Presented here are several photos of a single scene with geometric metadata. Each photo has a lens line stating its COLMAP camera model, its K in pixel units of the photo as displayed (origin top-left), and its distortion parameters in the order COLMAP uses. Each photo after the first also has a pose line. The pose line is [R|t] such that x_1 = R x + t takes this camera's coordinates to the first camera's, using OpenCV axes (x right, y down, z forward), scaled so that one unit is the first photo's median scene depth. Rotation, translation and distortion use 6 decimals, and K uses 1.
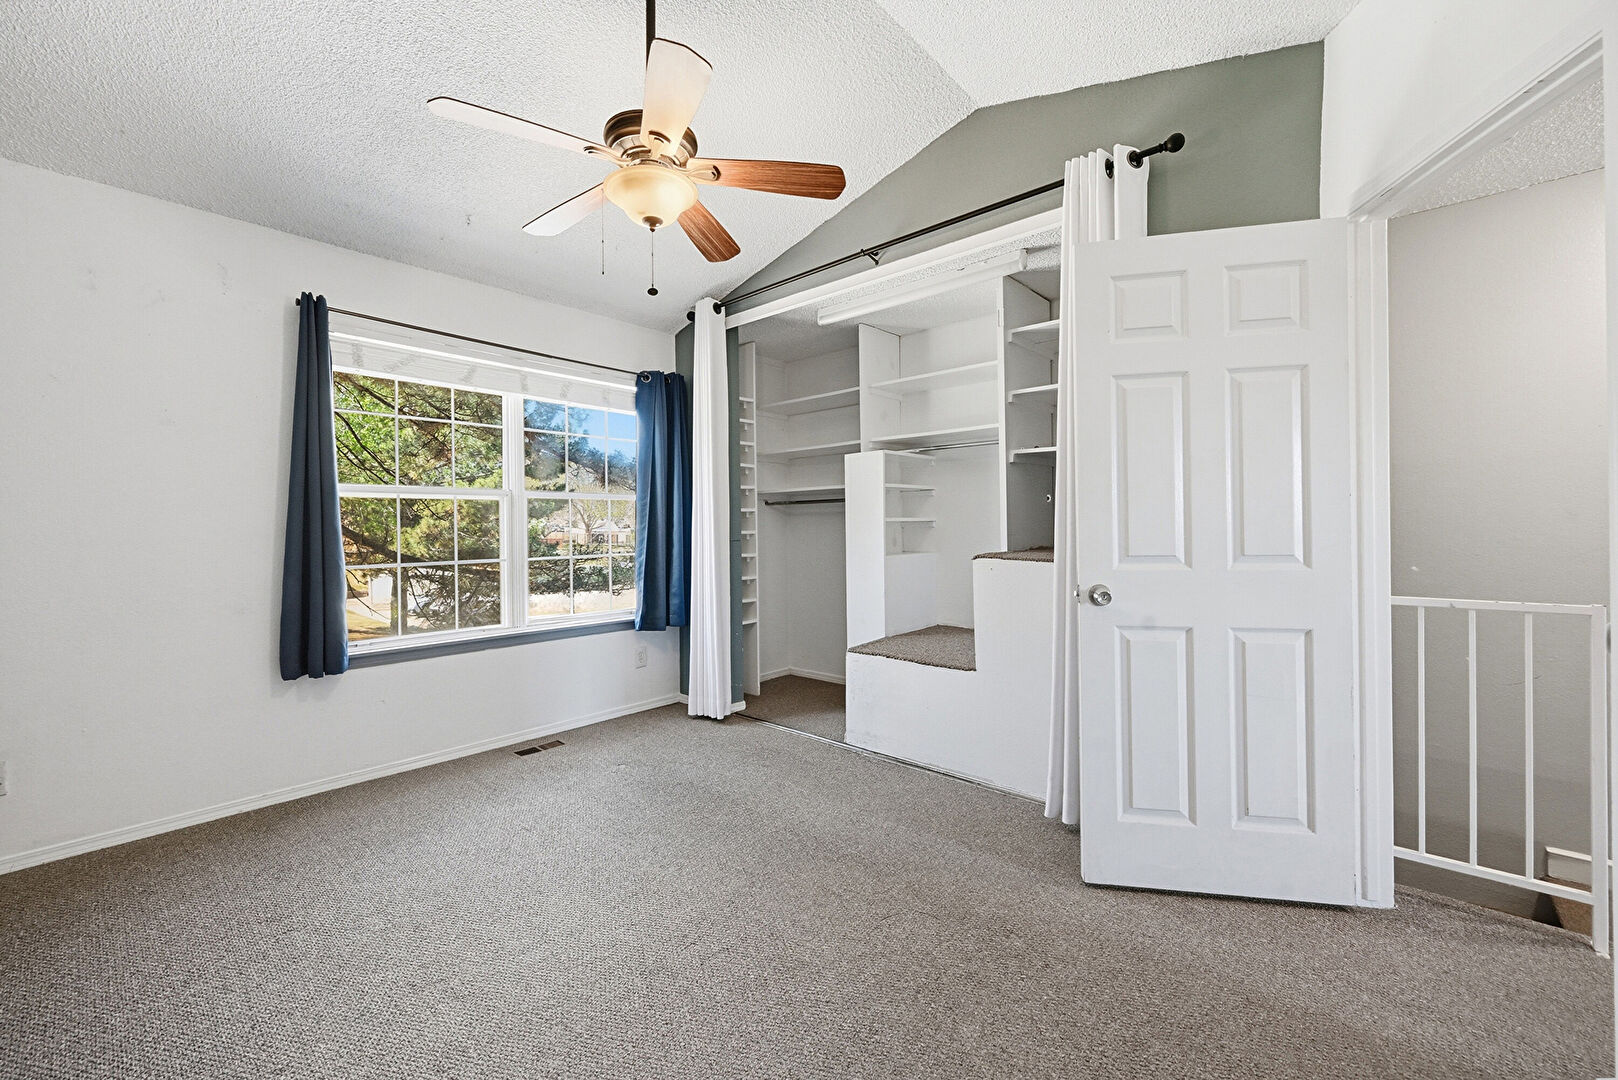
lens RADIAL K [[651.0, 0, 809.0], [0, 651.0, 540.0], [0, 0, 1]] dist [-0.000472, 0.000415]
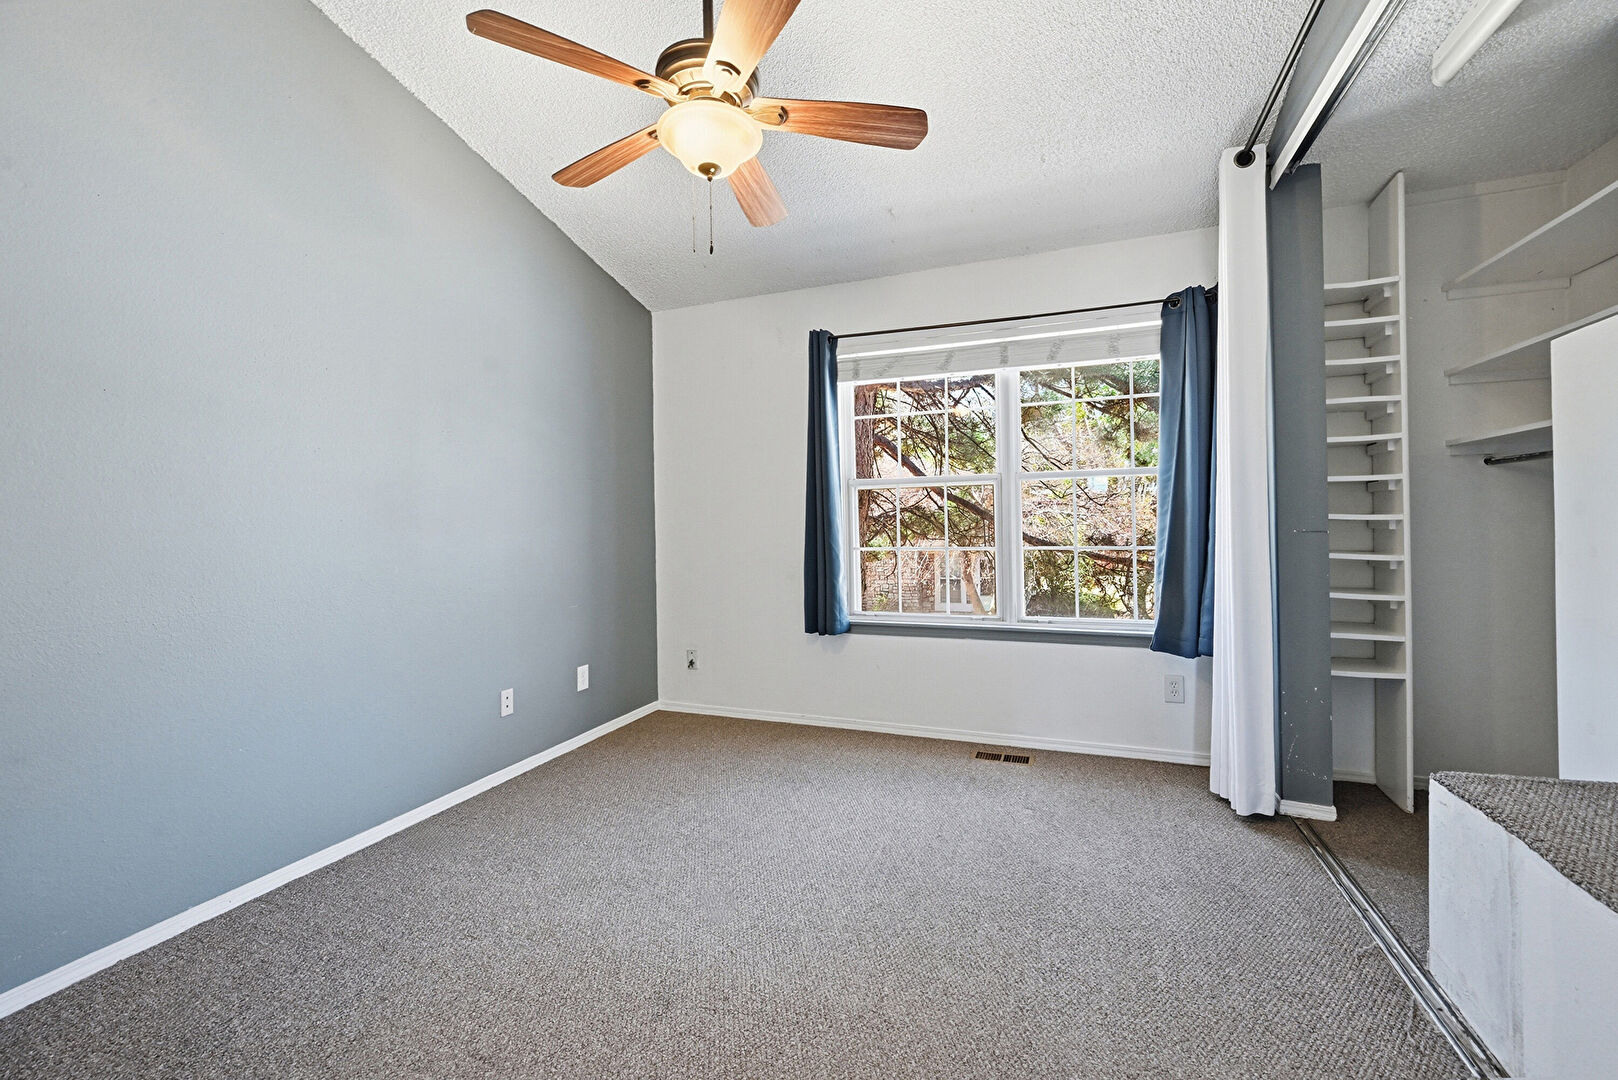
lens RADIAL K [[659.2, 0, 811.9], [0, 659.2, 528.3], [0, 0, 1]] dist [-0.000098, 0.000246]
pose [[0.349861, 0.013670, -0.936702, 0.337771], [-0.005697, 0.999906, 0.012464, -0.007695], [0.936784, 0.000975, 0.349906, 0.421995]]
